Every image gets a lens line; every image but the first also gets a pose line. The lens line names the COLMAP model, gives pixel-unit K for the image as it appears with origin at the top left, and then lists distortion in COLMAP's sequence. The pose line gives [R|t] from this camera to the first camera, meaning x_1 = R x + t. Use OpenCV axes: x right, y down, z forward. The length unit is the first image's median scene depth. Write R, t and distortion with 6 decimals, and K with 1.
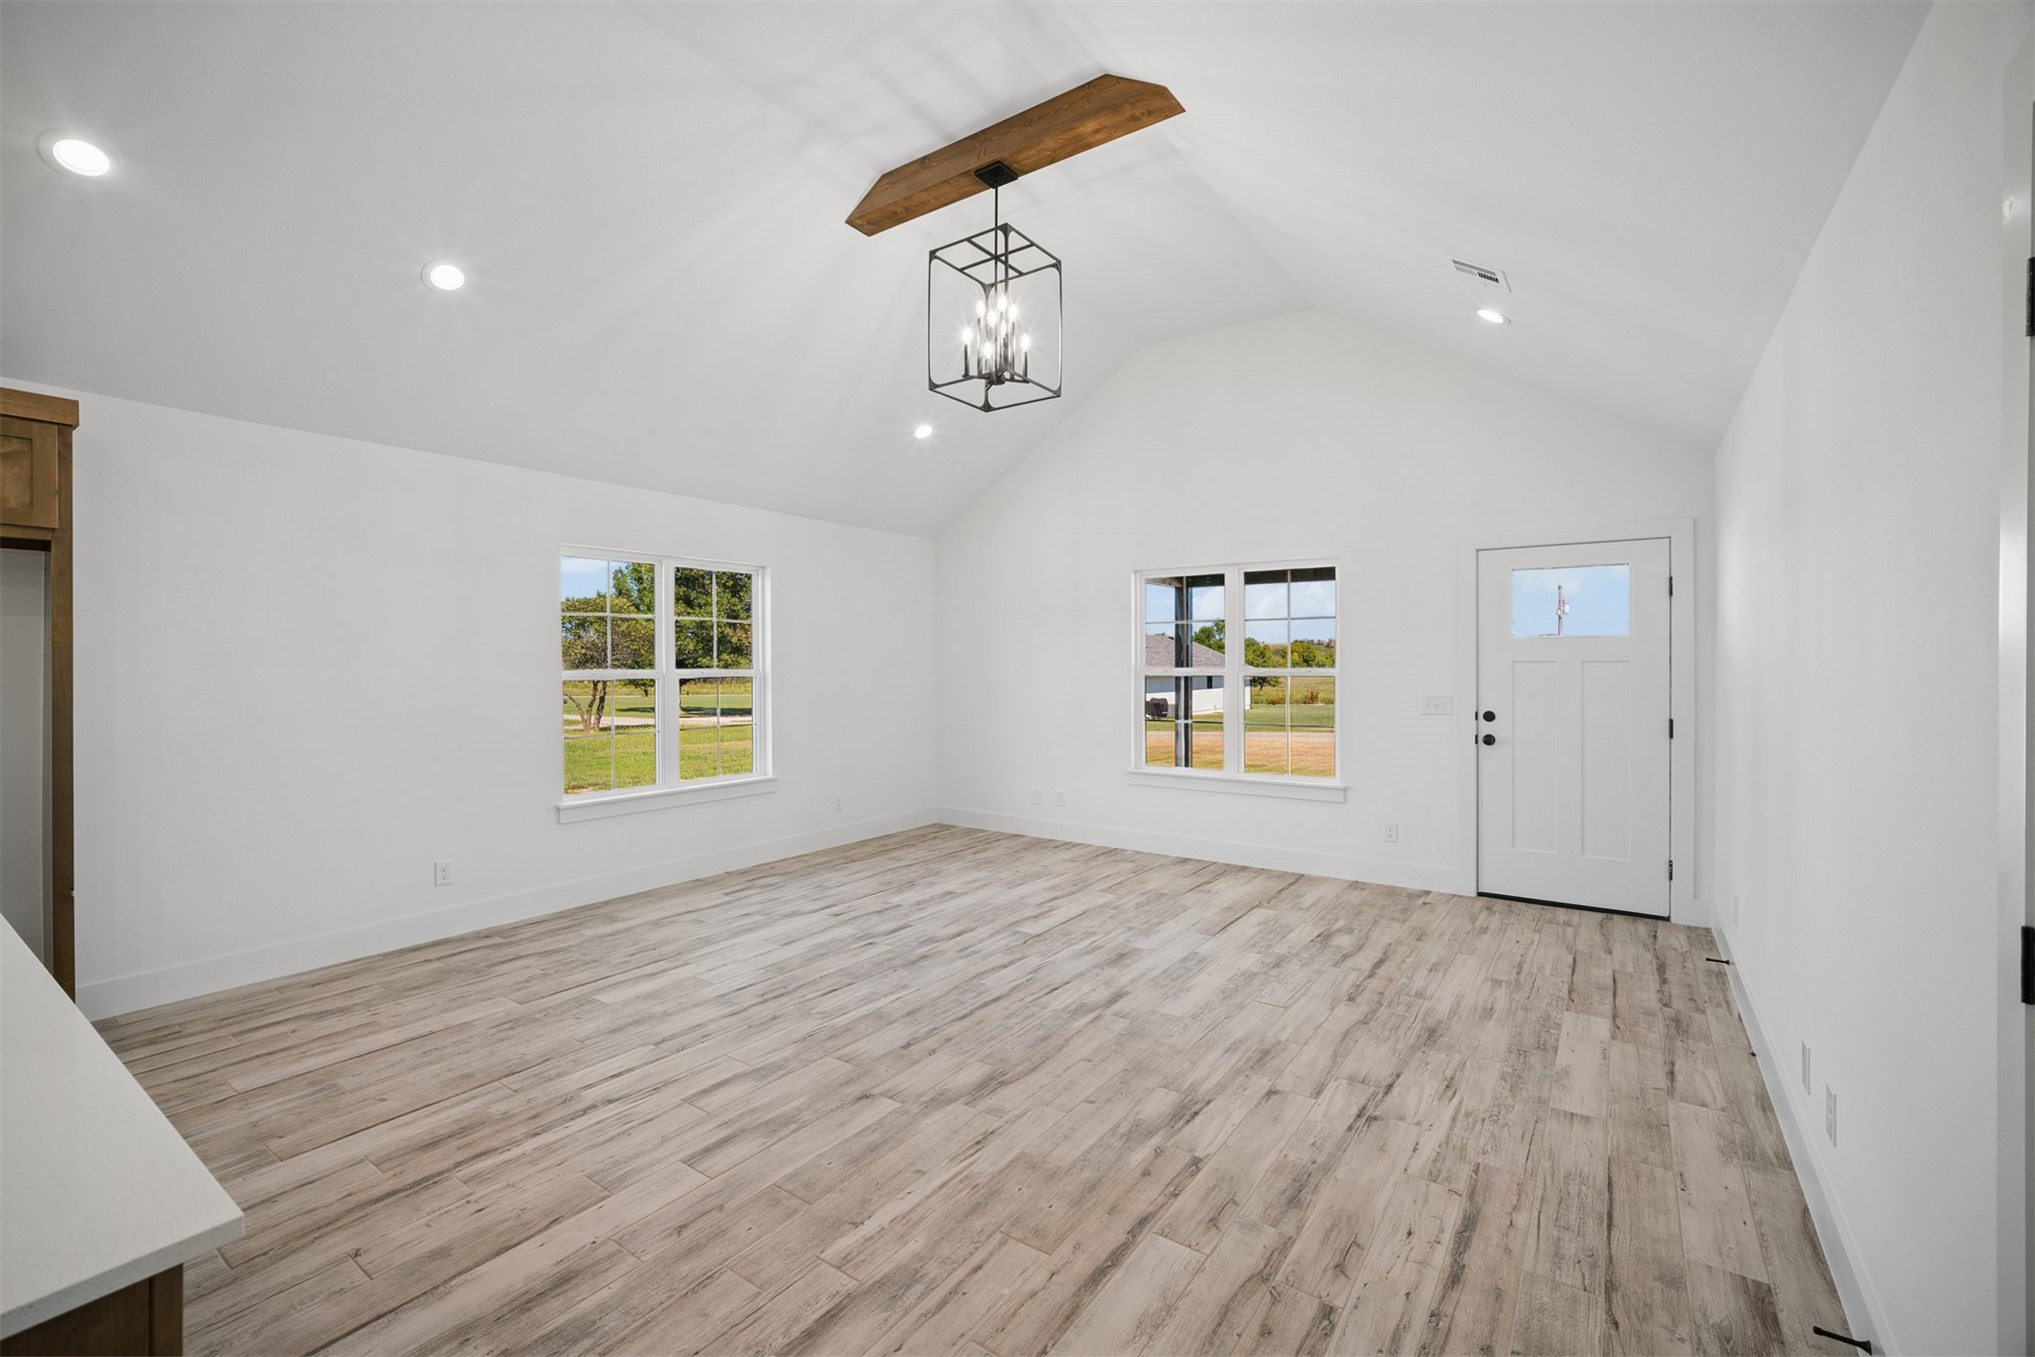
lens RADIAL K [[870.1, 0, 1003.3], [0, 870.1, 663.0], [0, 0, 1]] dist [-0.020413, 0.009613]
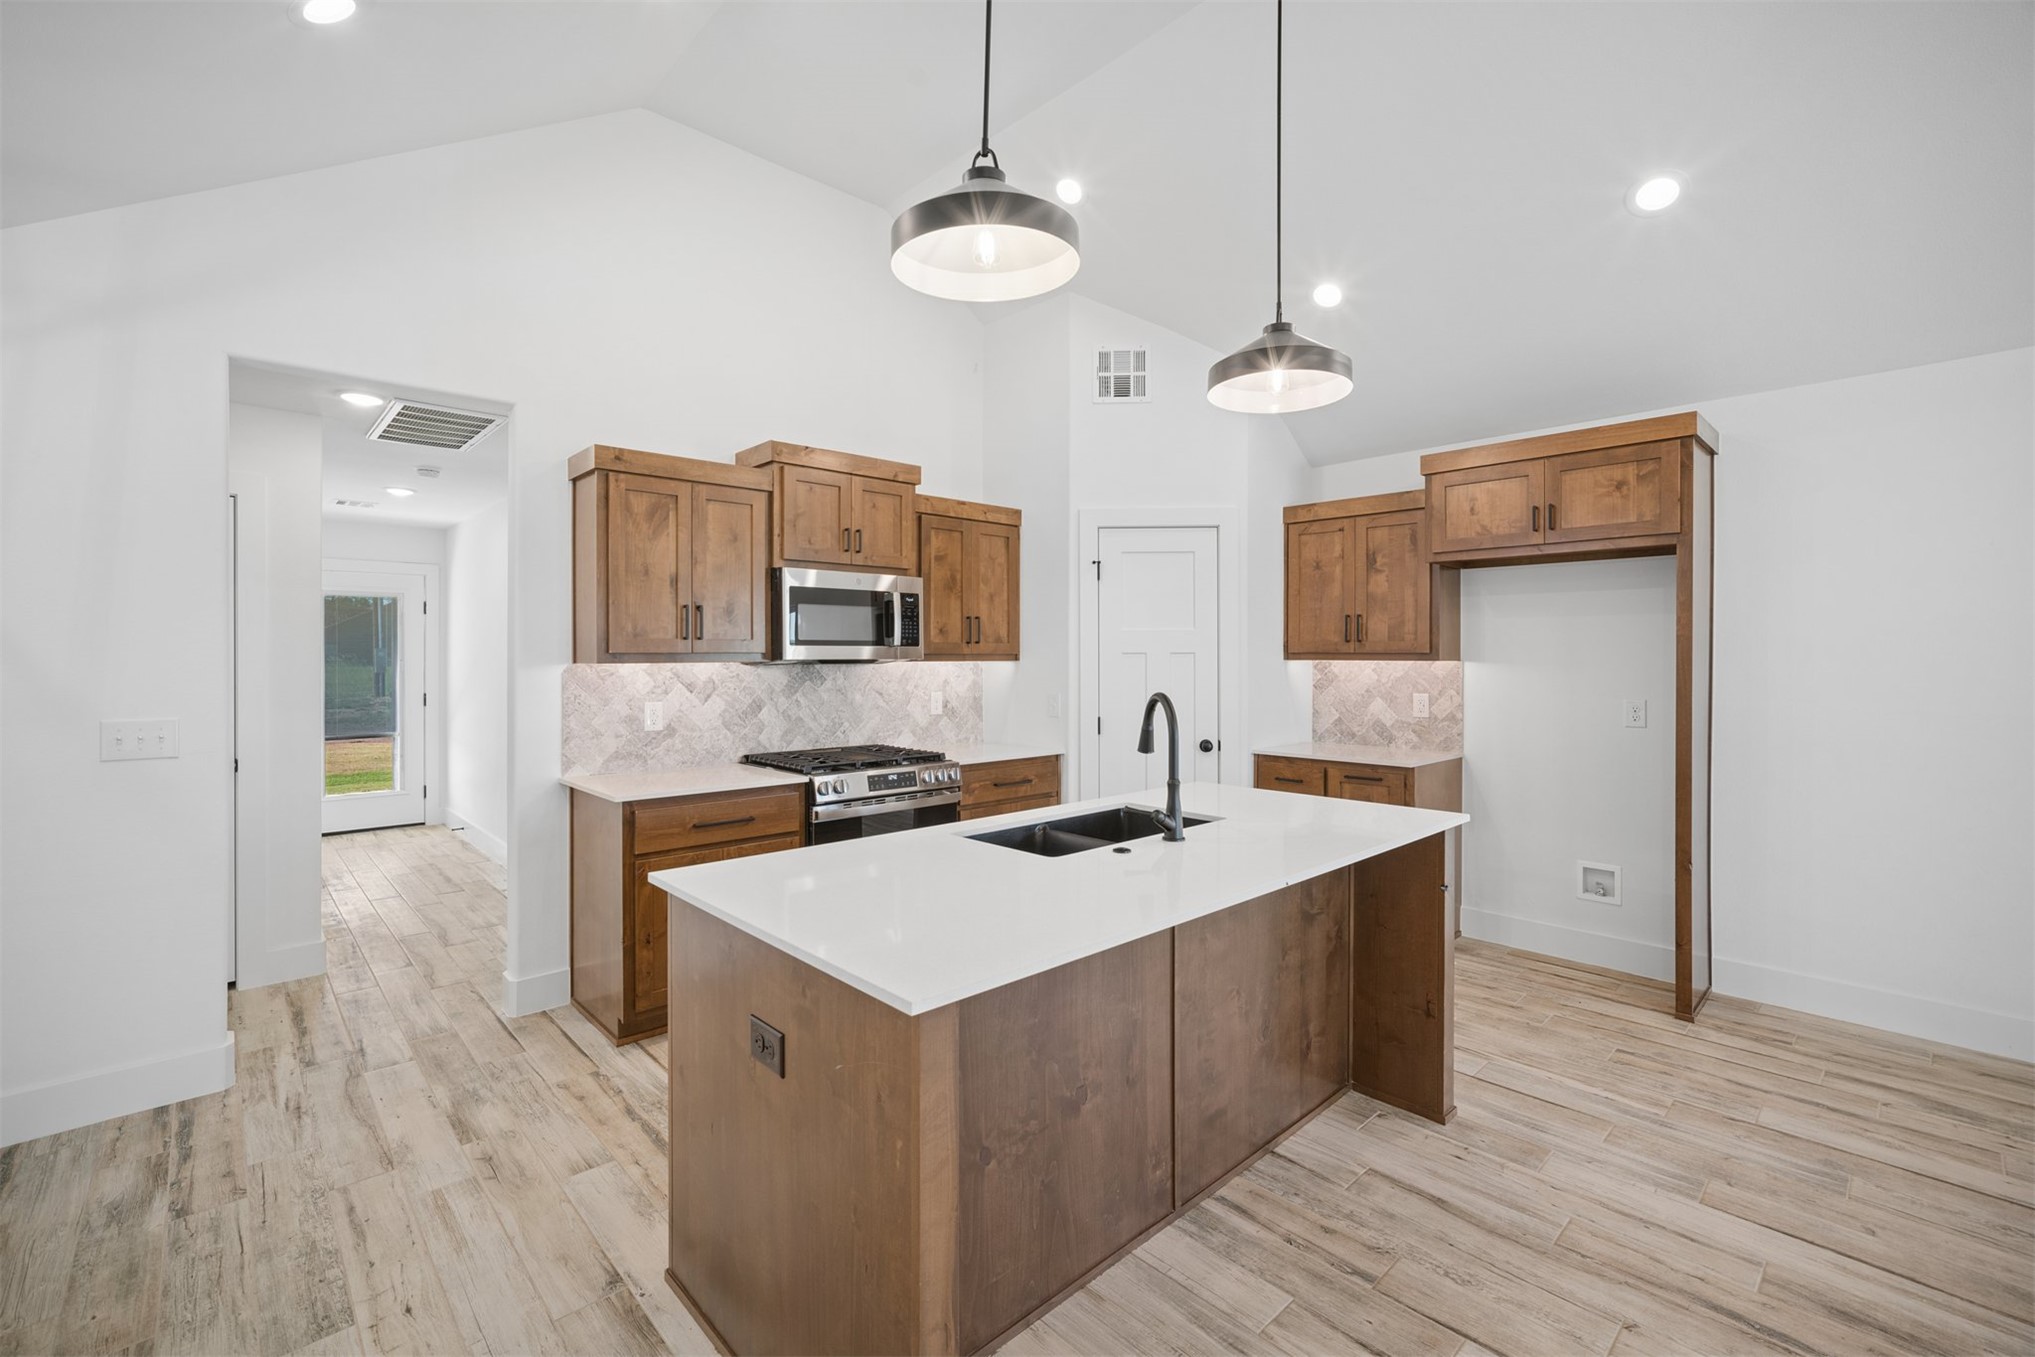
lens RADIAL K [[870.1, 0, 997.6], [0, 870.1, 658.2], [0, 0, 1]] dist [-0.020413, 0.009613]
pose [[-0.207097, 0.005339, -0.978306, 0.133522], [0.000142, 0.999985, 0.005428, -0.001096], [0.978320, 0.000985, -0.207094, 0.306339]]
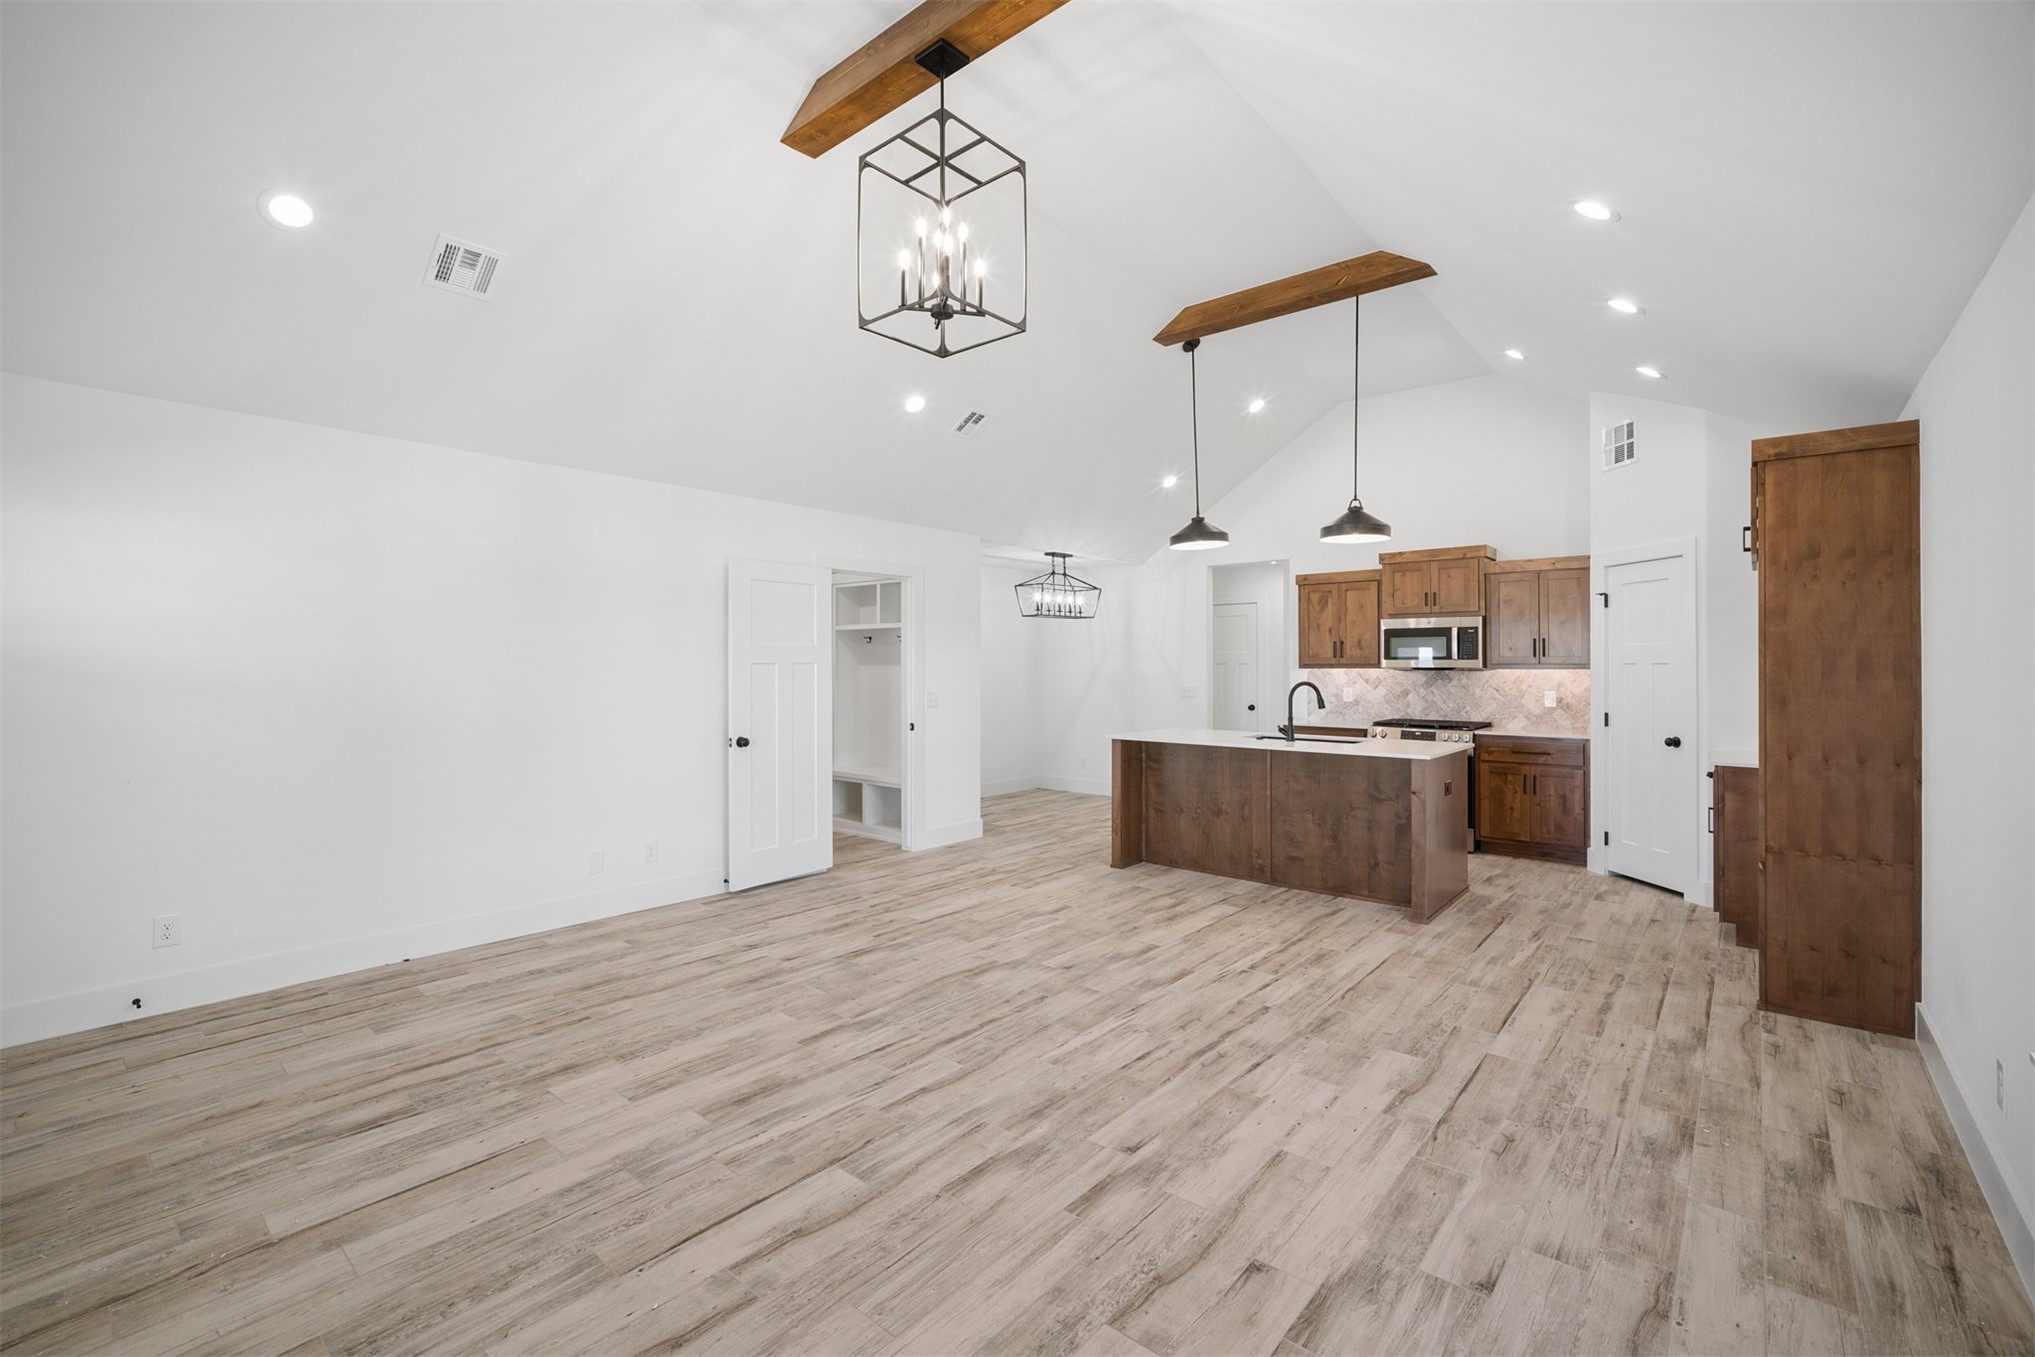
lens RADIAL K [[870.1, 0, 1007.6], [0, 870.1, 663.3], [0, 0, 1]] dist [-0.020413, 0.009613]
pose [[-0.996171, 0.001016, 0.087420, -0.142944], [0.000963, 0.999999, -0.000654, -0.002357], [-0.087420, -0.000567, -0.996171, 1.860991]]
